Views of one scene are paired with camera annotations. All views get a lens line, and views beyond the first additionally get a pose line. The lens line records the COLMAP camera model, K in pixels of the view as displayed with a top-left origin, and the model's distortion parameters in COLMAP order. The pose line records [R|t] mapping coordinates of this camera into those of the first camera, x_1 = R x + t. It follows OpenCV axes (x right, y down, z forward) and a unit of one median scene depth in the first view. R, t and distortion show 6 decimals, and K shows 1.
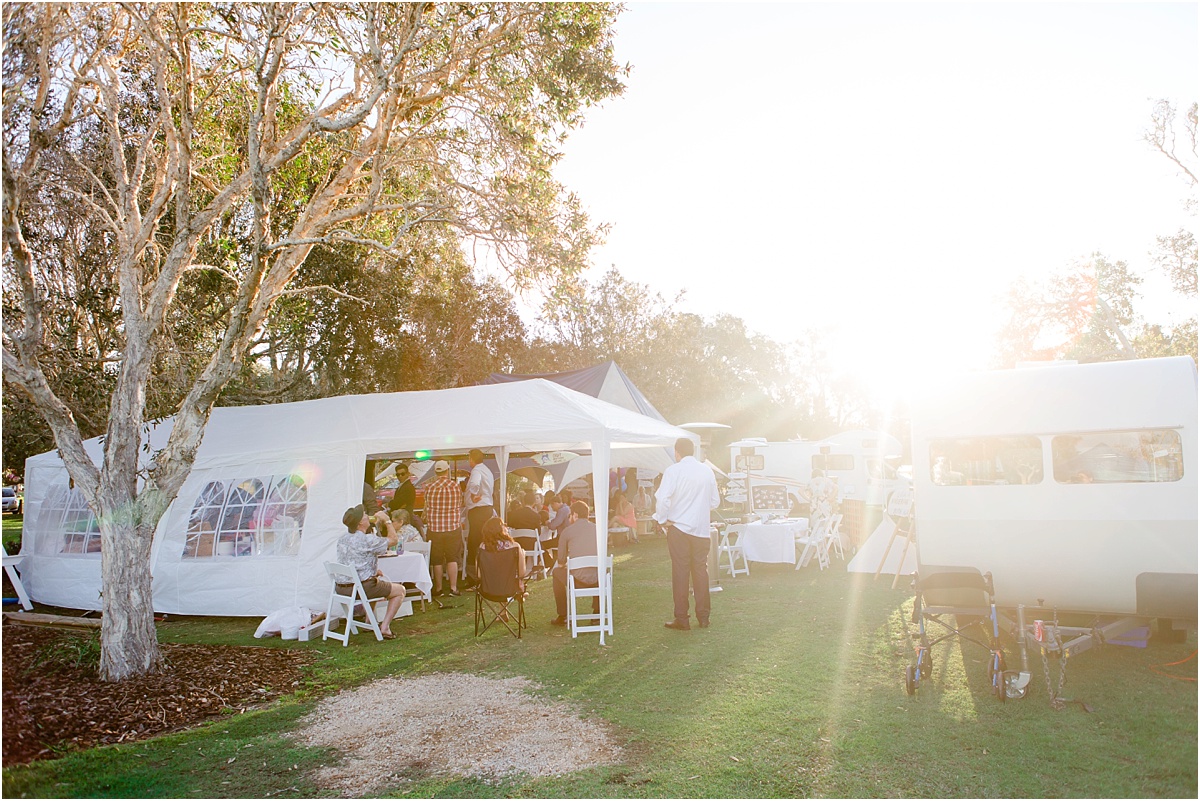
lens RADIAL K [[836.0, 0, 600.0], [0, 836.0, 400.5], [0, 0, 1]] dist [0.001485, -0.000359]
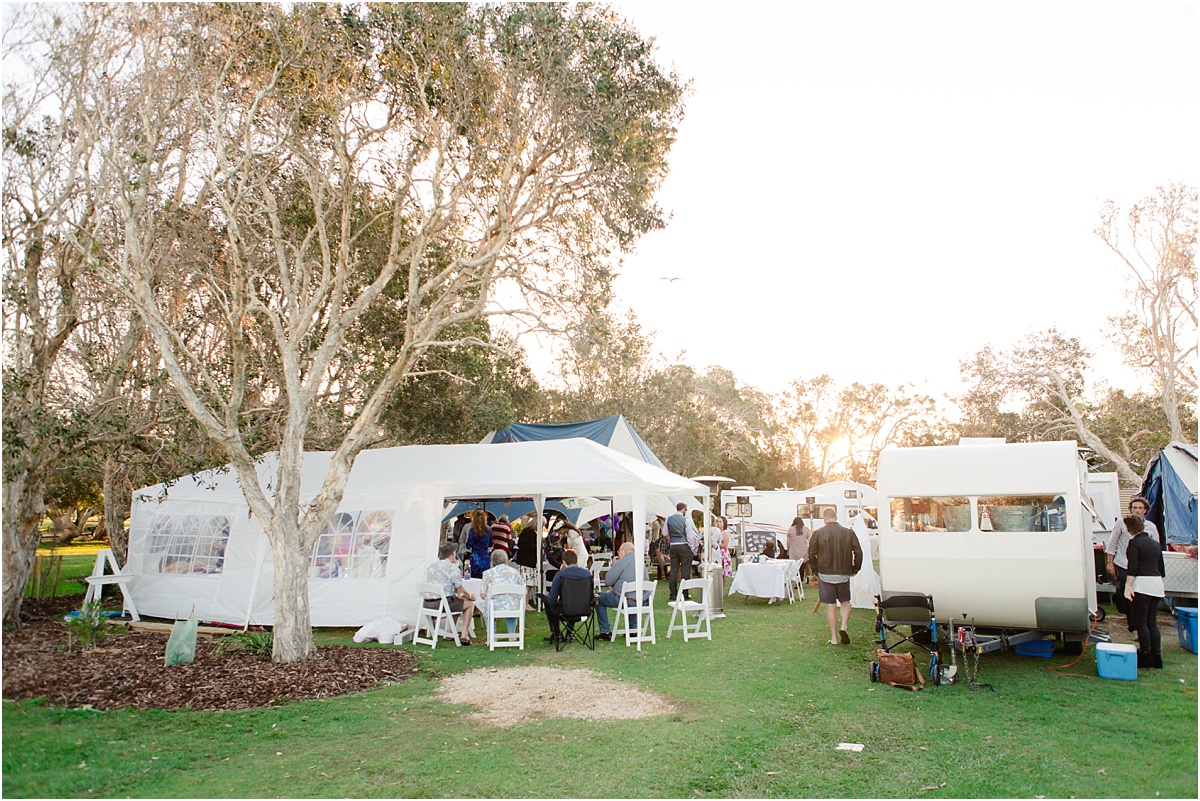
lens RADIAL K [[854.7, 0, 600.0], [0, 854.7, 400.5], [0, 0, 1]] dist [-0.004328, -0.000573]
pose [[0.999375, 0.027481, 0.022236, -0.086277], [-0.026377, 0.998476, -0.048481, -0.023650], [-0.023534, 0.047864, 0.998577, -0.292399]]
